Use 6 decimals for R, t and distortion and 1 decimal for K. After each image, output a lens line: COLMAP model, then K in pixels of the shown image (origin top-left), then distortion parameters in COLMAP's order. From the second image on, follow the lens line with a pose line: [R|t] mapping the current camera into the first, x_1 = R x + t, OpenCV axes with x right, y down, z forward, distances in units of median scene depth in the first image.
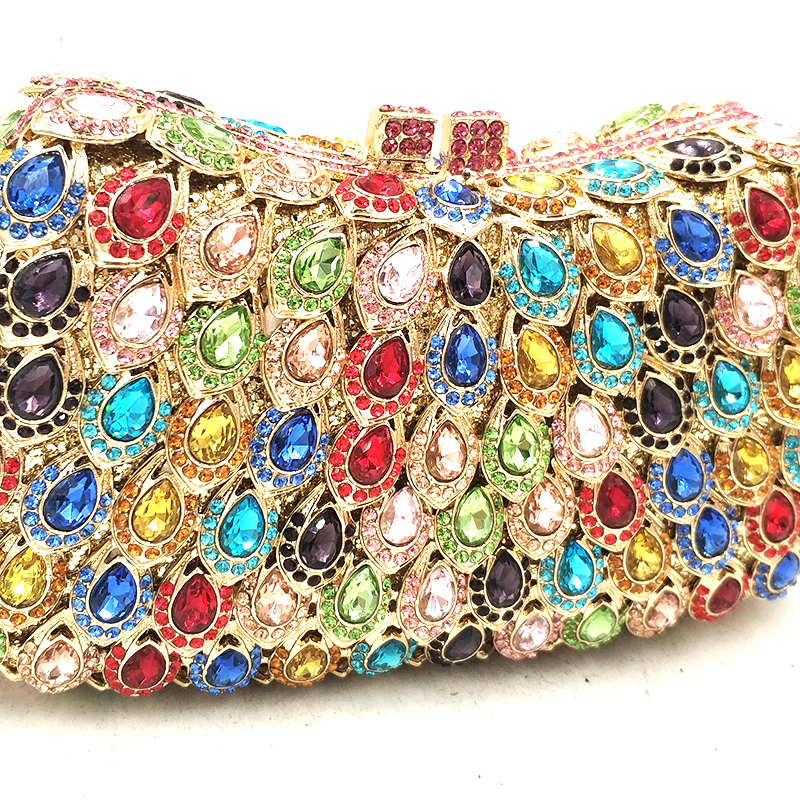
lens RADIAL K [[1149.6, 0, 398.6], [0, 1149.6, 404.4], [0, 0, 1]] dist [0.056683, 0.000000]
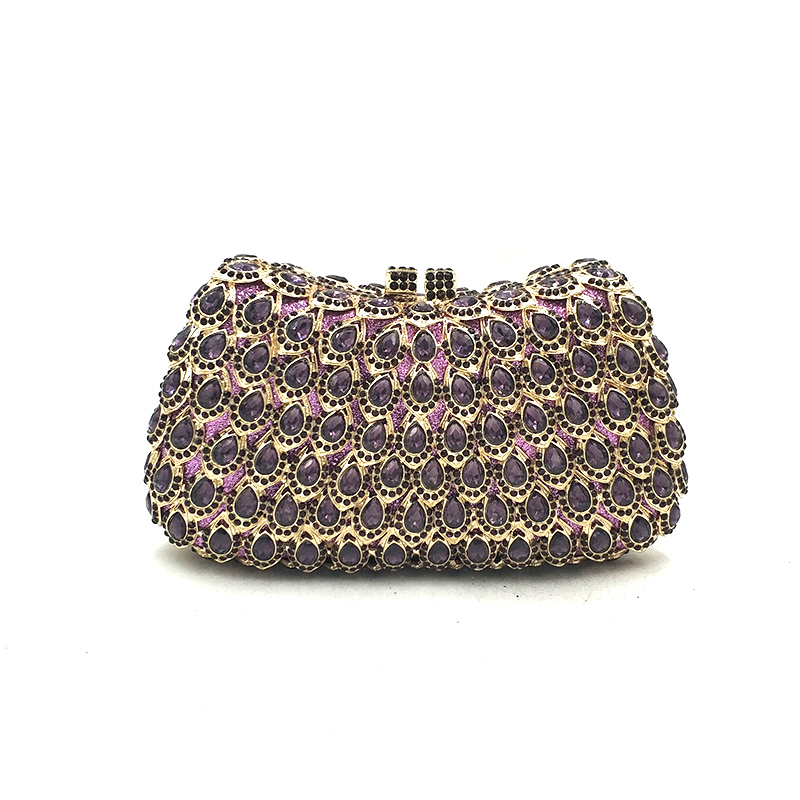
lens RADIAL K [[992.1, 0, 427.4], [0, 992.1, 407.5], [0, 0, 1]] dist [0.125295, 0.000000]
pose [[0.973172, 0.000891, -0.230079, 0.457405], [-0.035114, 0.988853, -0.144692, 0.237756], [0.227385, 0.148890, 0.962355, -0.626809]]
